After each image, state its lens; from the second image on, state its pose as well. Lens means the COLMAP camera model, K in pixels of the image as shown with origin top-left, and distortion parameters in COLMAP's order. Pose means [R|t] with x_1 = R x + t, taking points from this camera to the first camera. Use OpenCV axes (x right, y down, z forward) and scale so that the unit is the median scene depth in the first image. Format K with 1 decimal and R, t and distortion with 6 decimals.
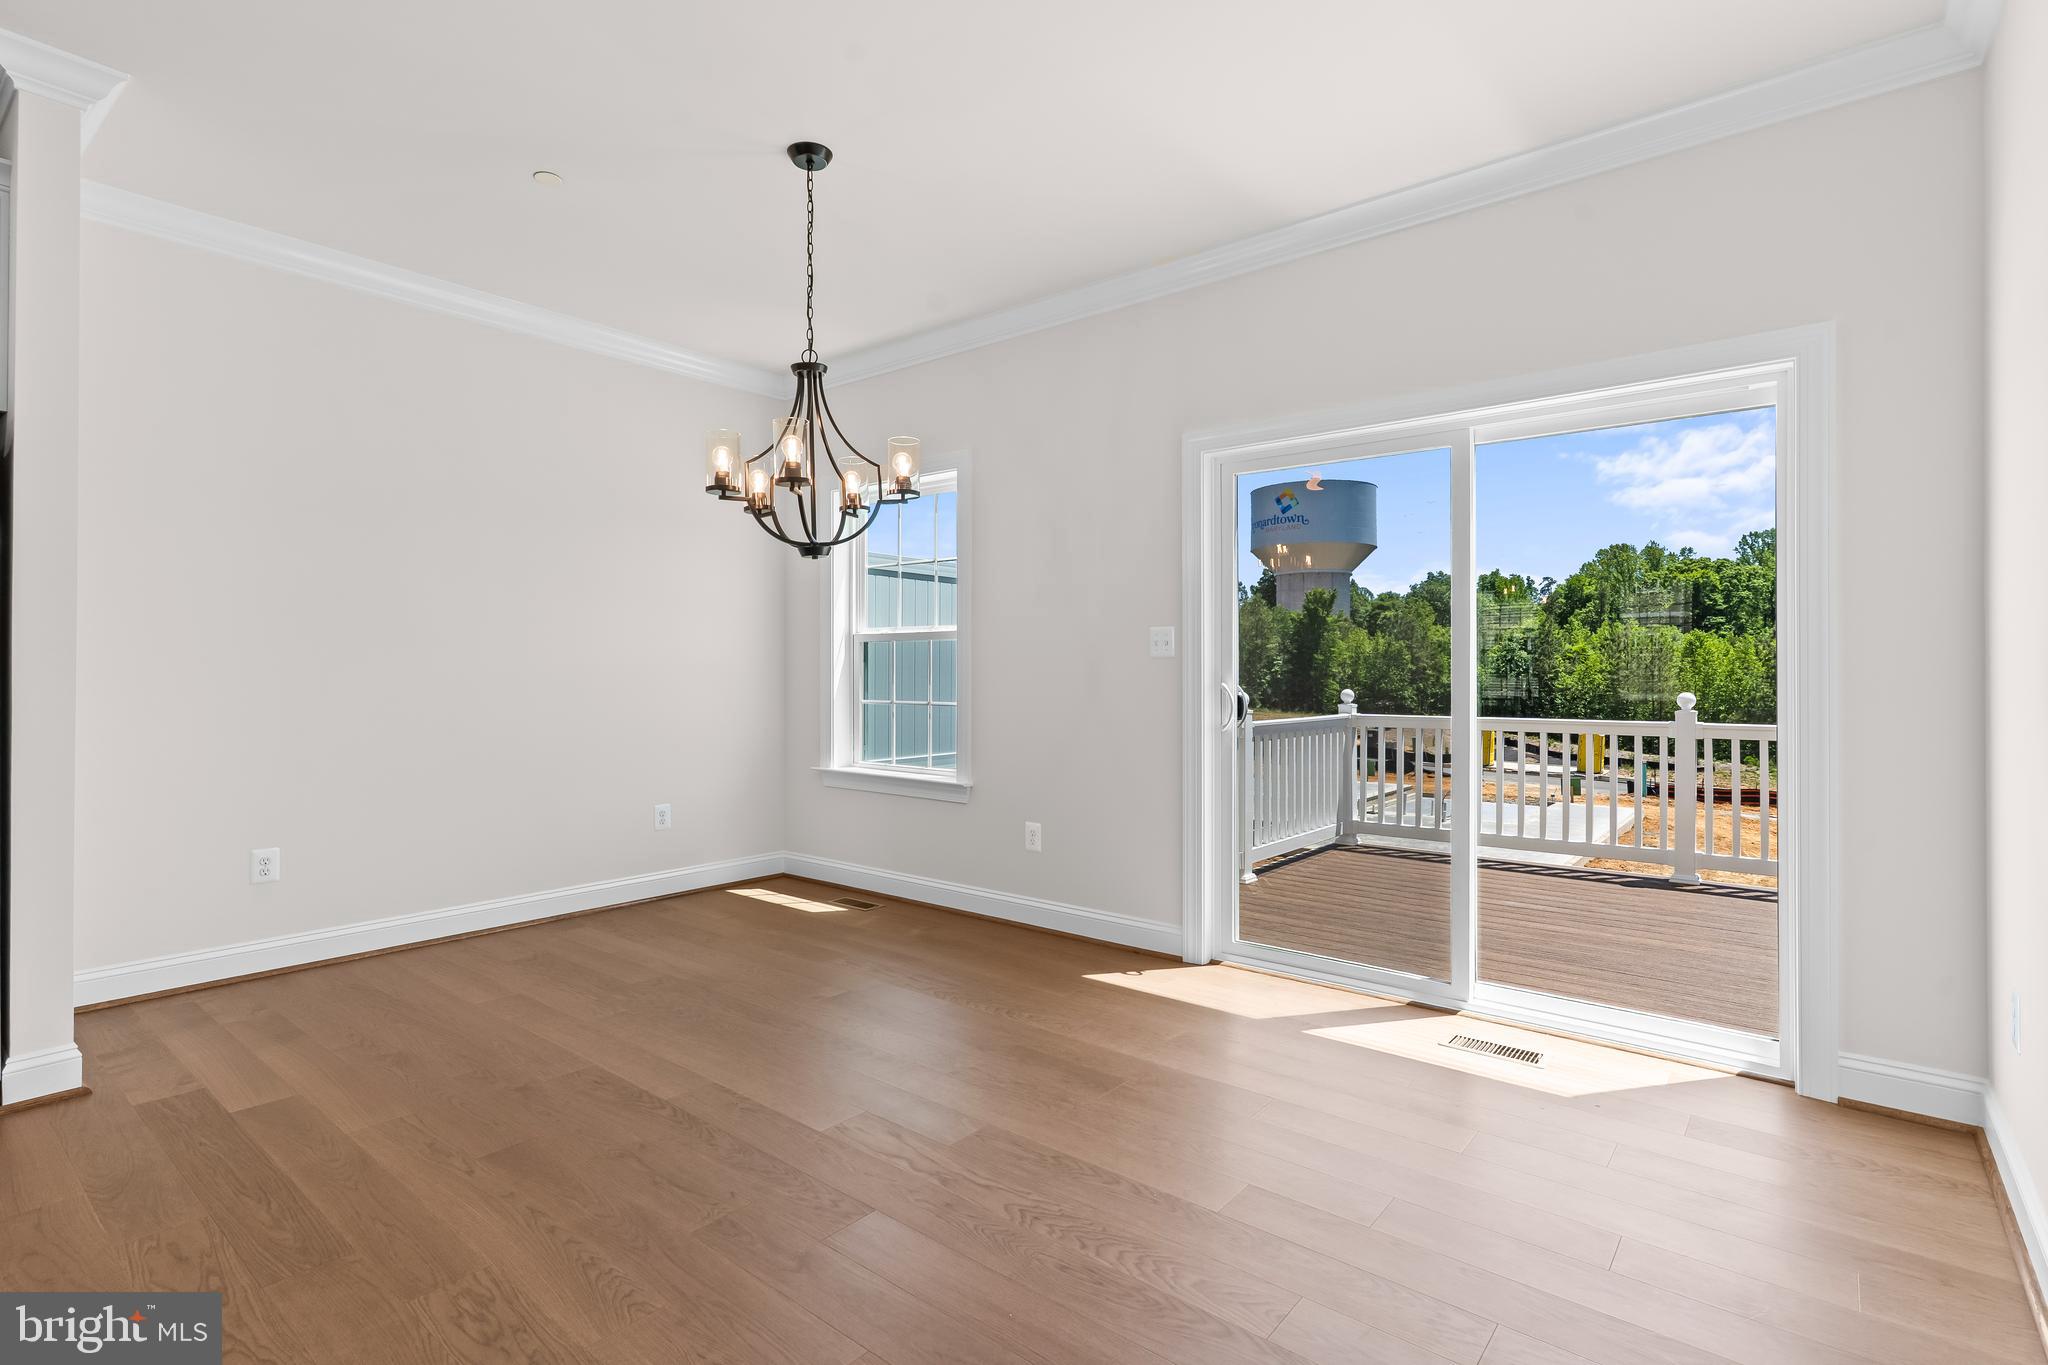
lens RADIAL K [[976.5, 0, 1011.4], [0, 976.5, 666.4], [0, 0, 1]] dist [-0.002263, -0.000159]
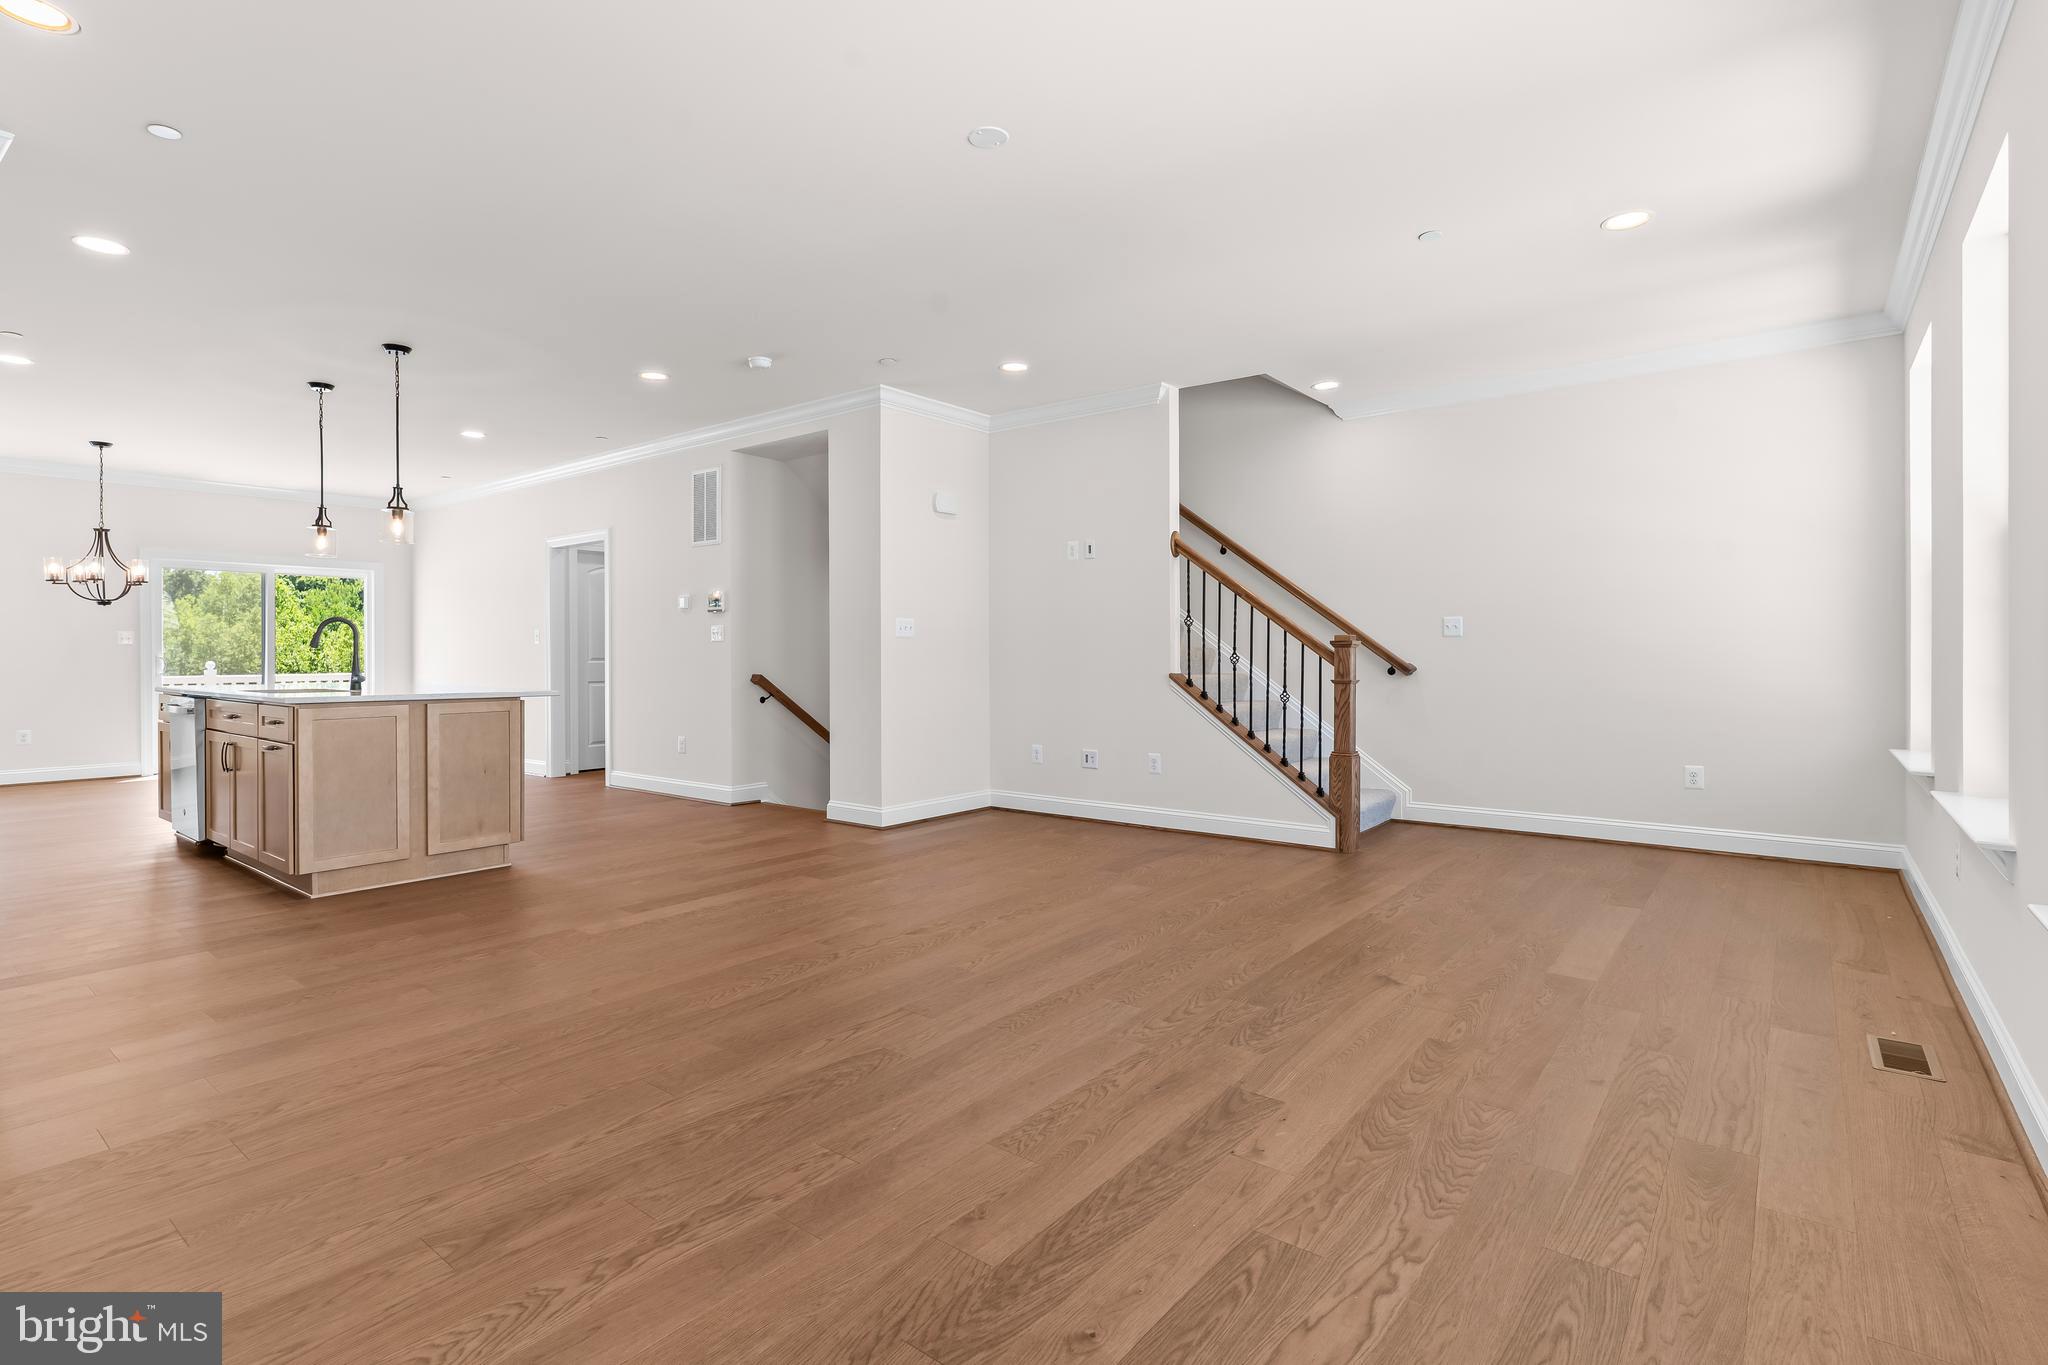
lens RADIAL K [[983.6, 0, 1011.2], [0, 983.6, 669.5], [0, 0, 1]] dist [0.002882, -0.000057]
pose [[-0.011604, -0.018608, 0.999760, -1.552731], [0.000429, 0.999827, 0.018615, 0.003925], [-0.999933, 0.000645, -0.011594, -0.732584]]
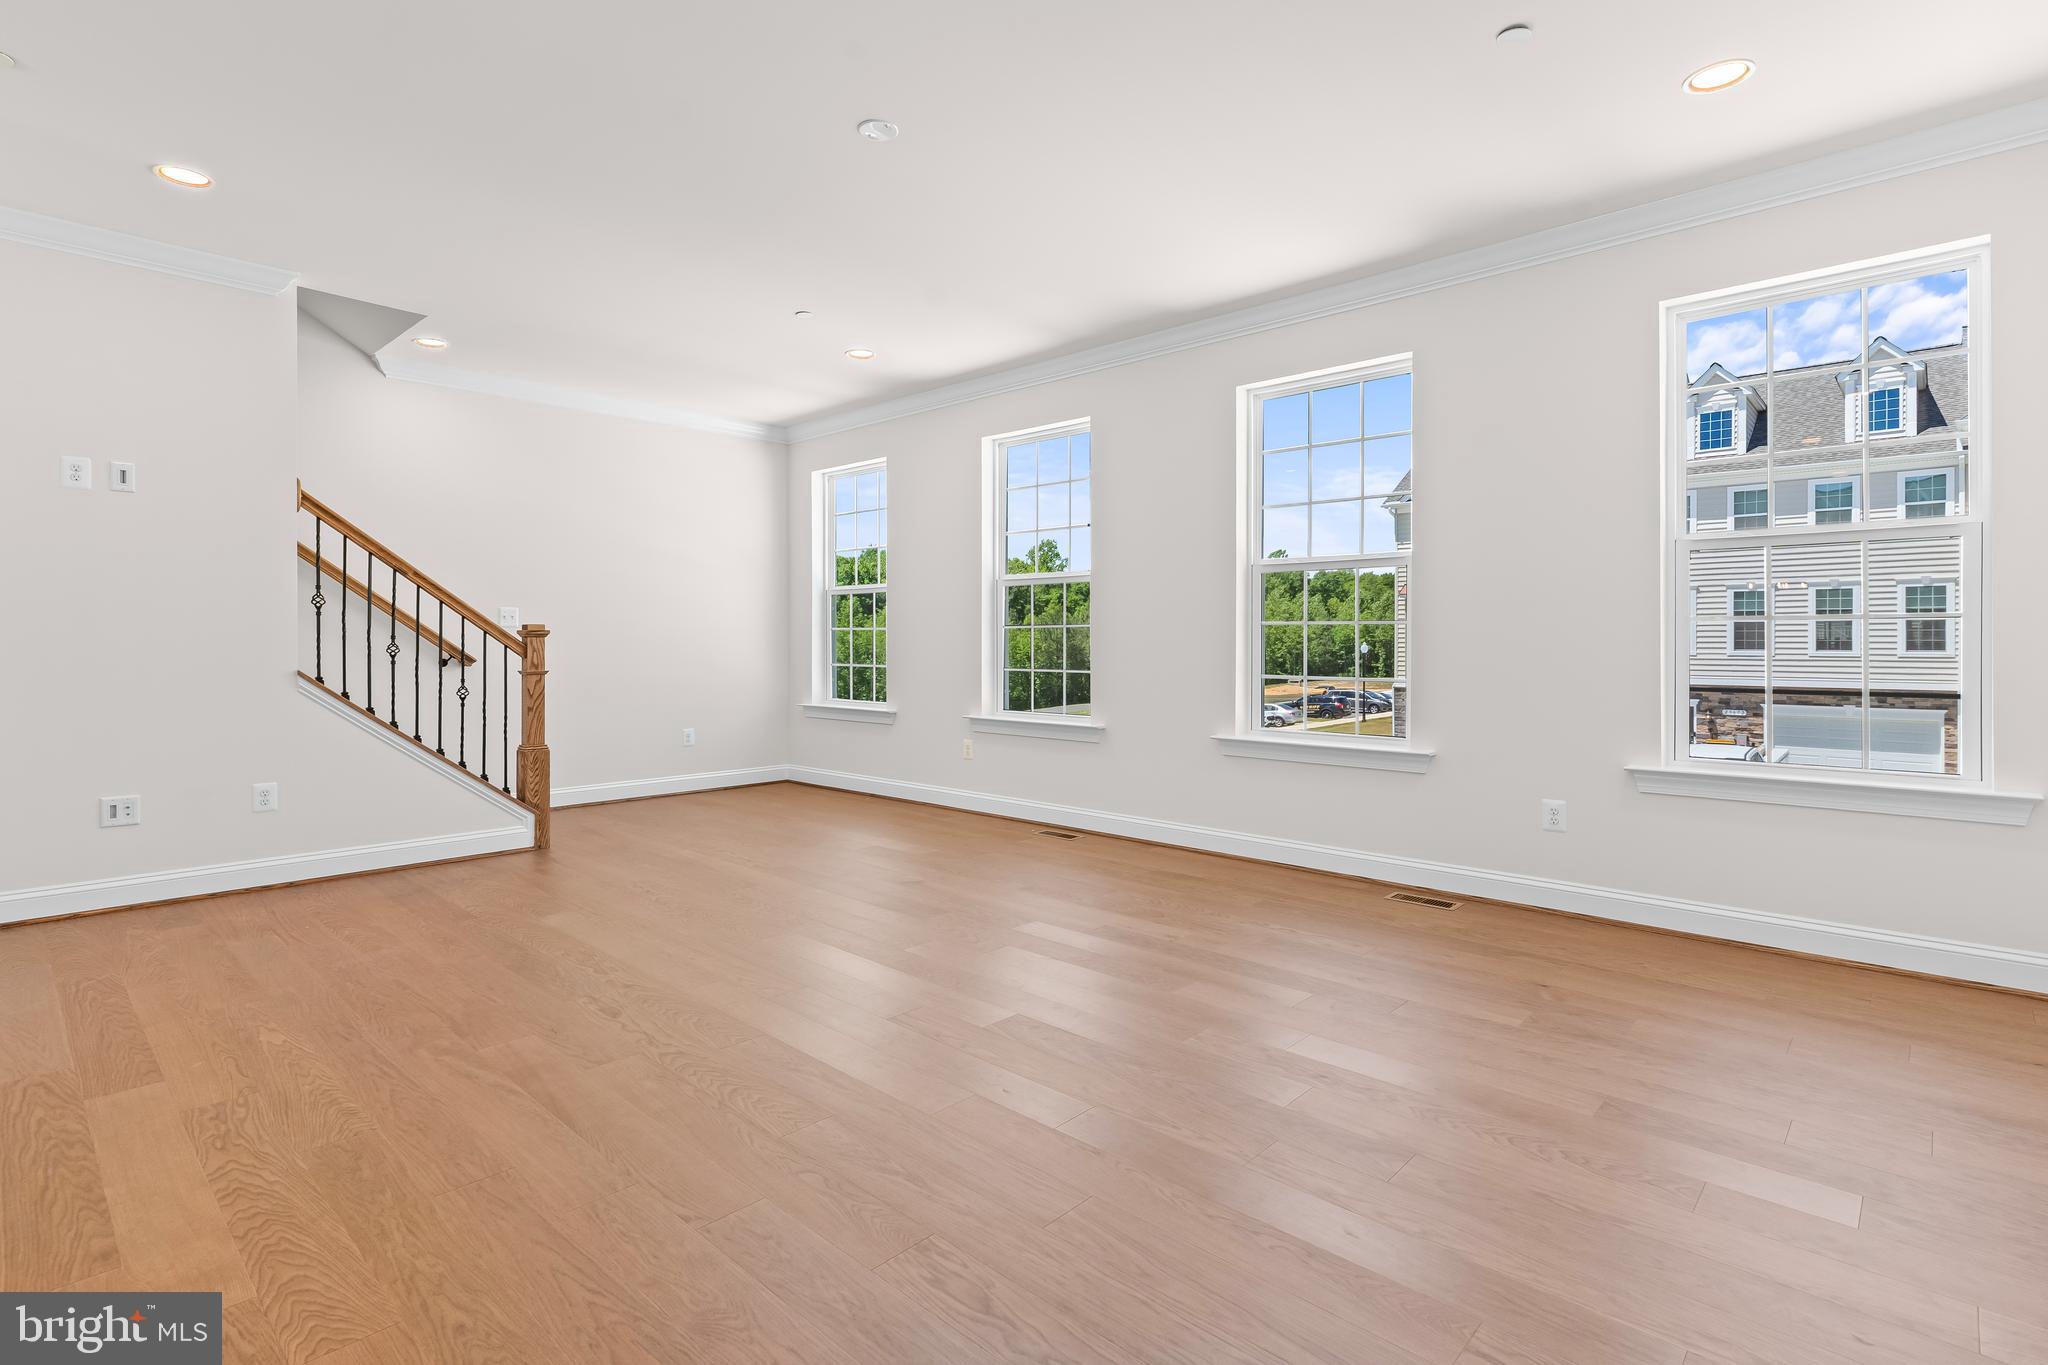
lens RADIAL K [[987.0, 0, 1016.4], [0, 987.0, 641.1], [0, 0, 1]] dist [-0.000392, -0.000999]
pose [[-0.997822, -0.003074, 0.065888, -1.090162], [-0.003328, 0.999987, -0.003746, 0.006143], [-0.065876, -0.003957, -0.997820, -0.142027]]
